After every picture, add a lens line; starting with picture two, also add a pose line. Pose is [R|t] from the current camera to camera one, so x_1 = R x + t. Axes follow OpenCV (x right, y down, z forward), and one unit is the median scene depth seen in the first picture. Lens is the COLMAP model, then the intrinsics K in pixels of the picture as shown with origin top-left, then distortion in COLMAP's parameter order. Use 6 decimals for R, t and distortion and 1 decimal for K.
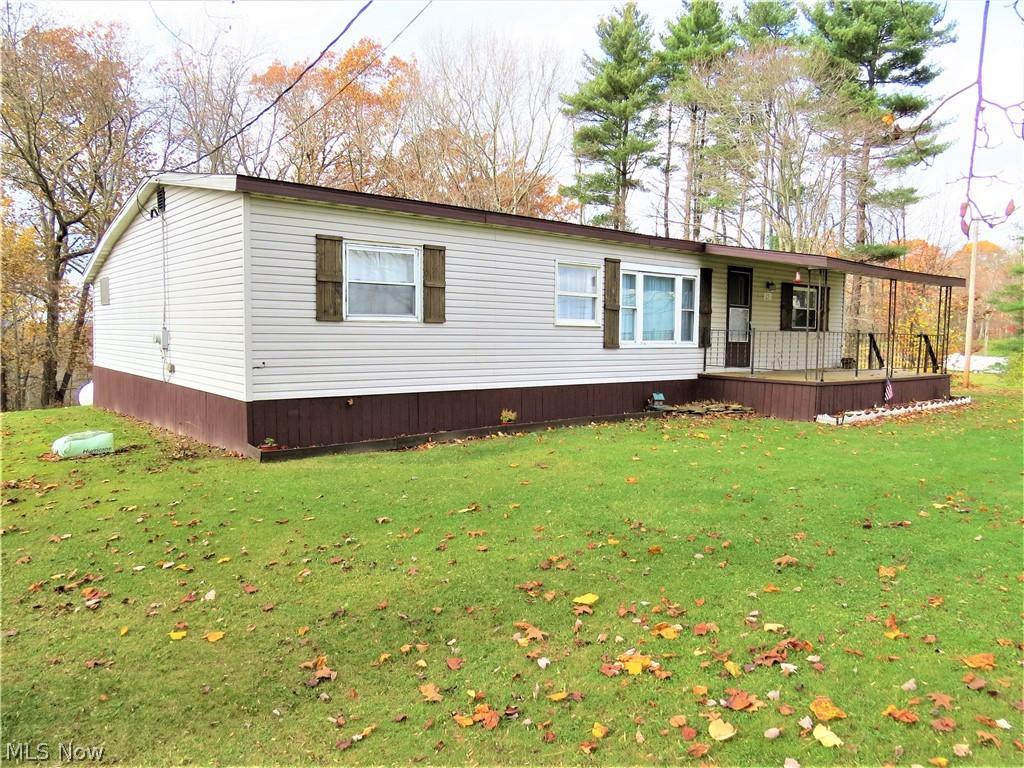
lens RADIAL K [[738.8, 0, 512.0], [0, 738.8, 384.0], [0, 0, 1]] dist [-0.010854, 0.002785]
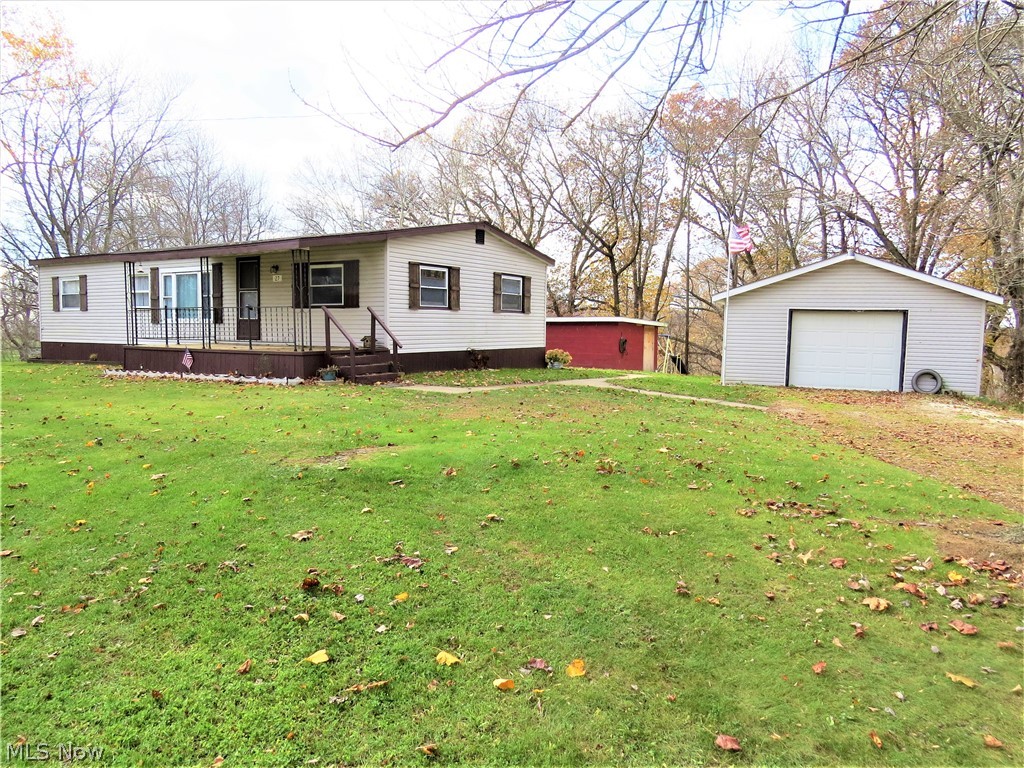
lens RADIAL K [[738.8, 0, 512.0], [0, 738.8, 384.0], [0, 0, 1]] dist [-0.010854, 0.002785]
pose [[0.321671, 0.063015, -0.944752, 1.924944], [-0.068402, 0.996722, 0.043192, -0.039254], [0.944378, 0.050729, 0.324927, 1.230684]]
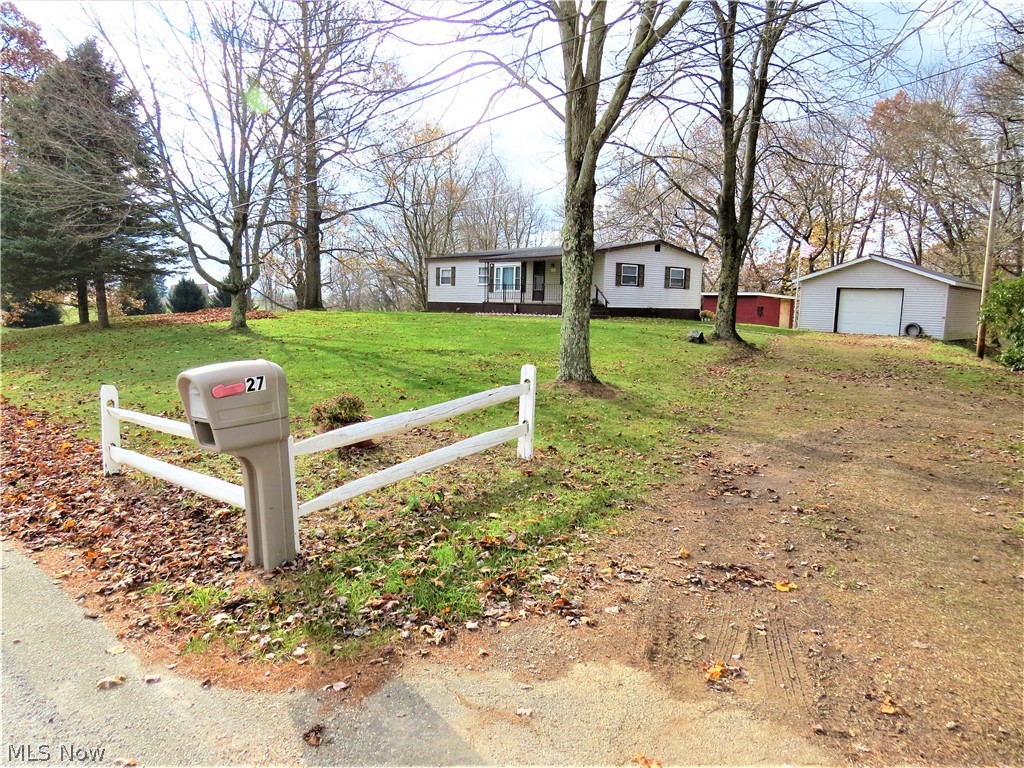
lens RADIAL K [[738.8, 0, 512.0], [0, 738.8, 384.0], [0, 0, 1]] dist [-0.010854, 0.002785]
pose [[-0.009828, 0.097851, -0.995153, 3.320251], [-0.092071, 0.990884, 0.098341, 0.020659], [0.995704, 0.092591, -0.000730, 1.138245]]
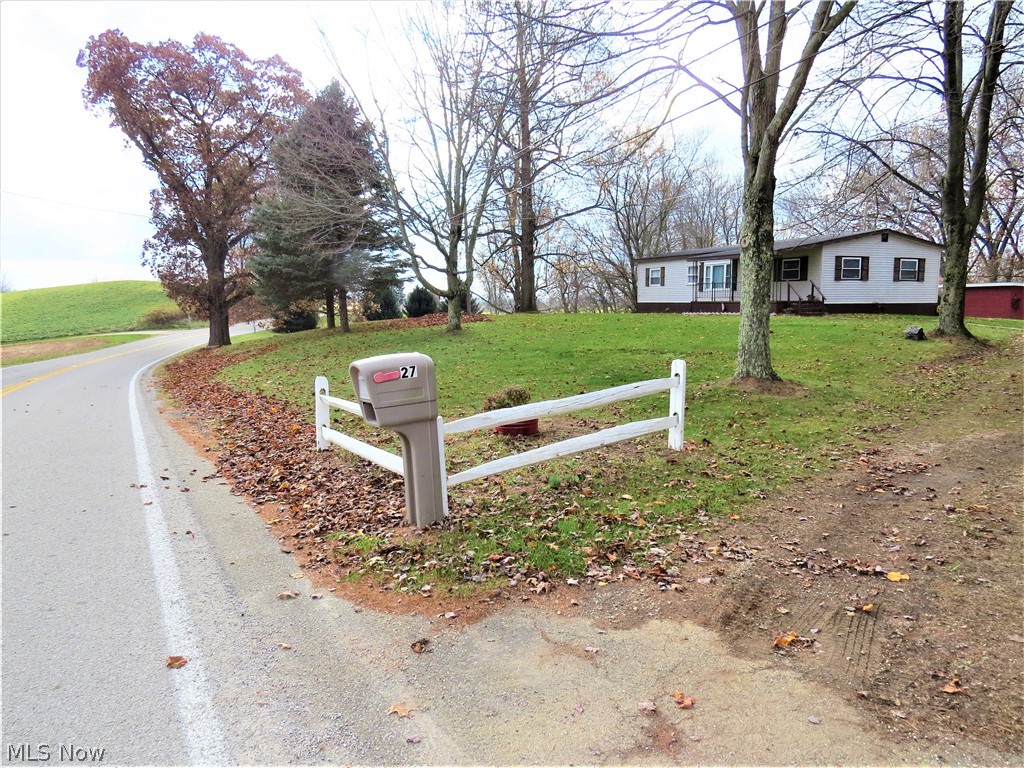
lens RADIAL K [[738.8, 0, 512.0], [0, 738.8, 384.0], [0, 0, 1]] dist [-0.010854, 0.002785]
pose [[-0.300087, 0.094758, -0.949194, 3.359375], [-0.067218, 0.990480, 0.120131, 0.018024], [0.951541, 0.099853, -0.290861, 1.197433]]
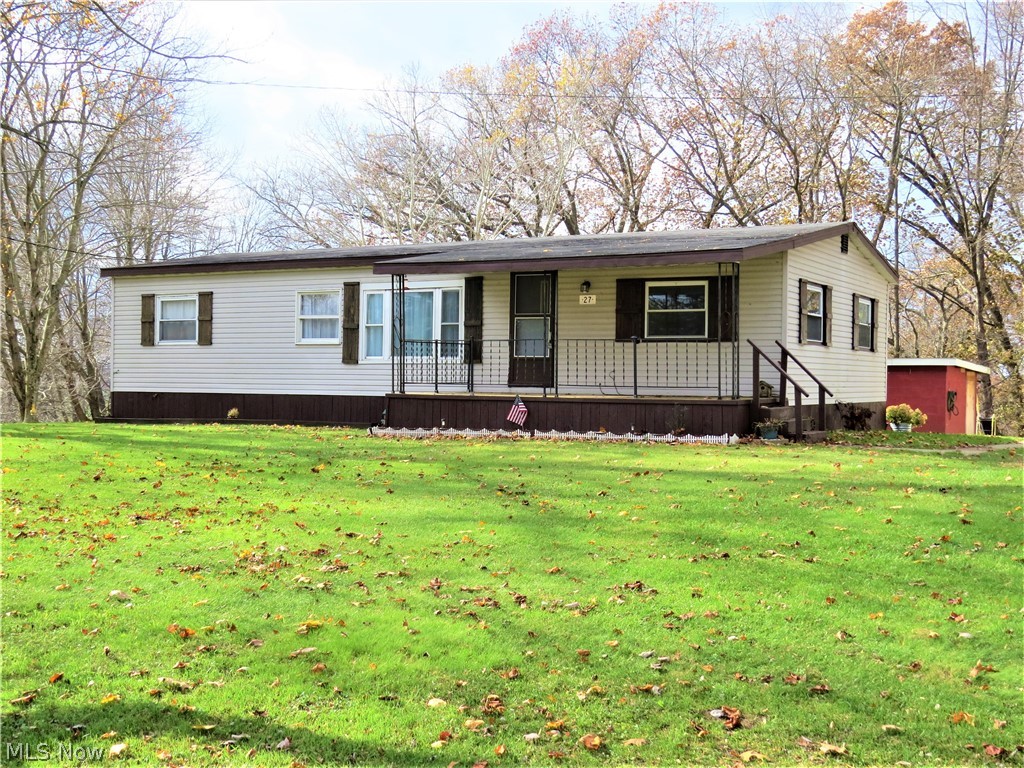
lens RADIAL K [[1240.2, 0, 512.0], [0, 1240.2, 384.0], [0, 0, 1]] dist [0.001702, 0.005954]
pose [[0.366824, -0.008404, -0.930252, 1.949741], [-0.070673, 0.996818, -0.036874, 0.033073], [0.927602, 0.079270, 0.365063, 0.559980]]
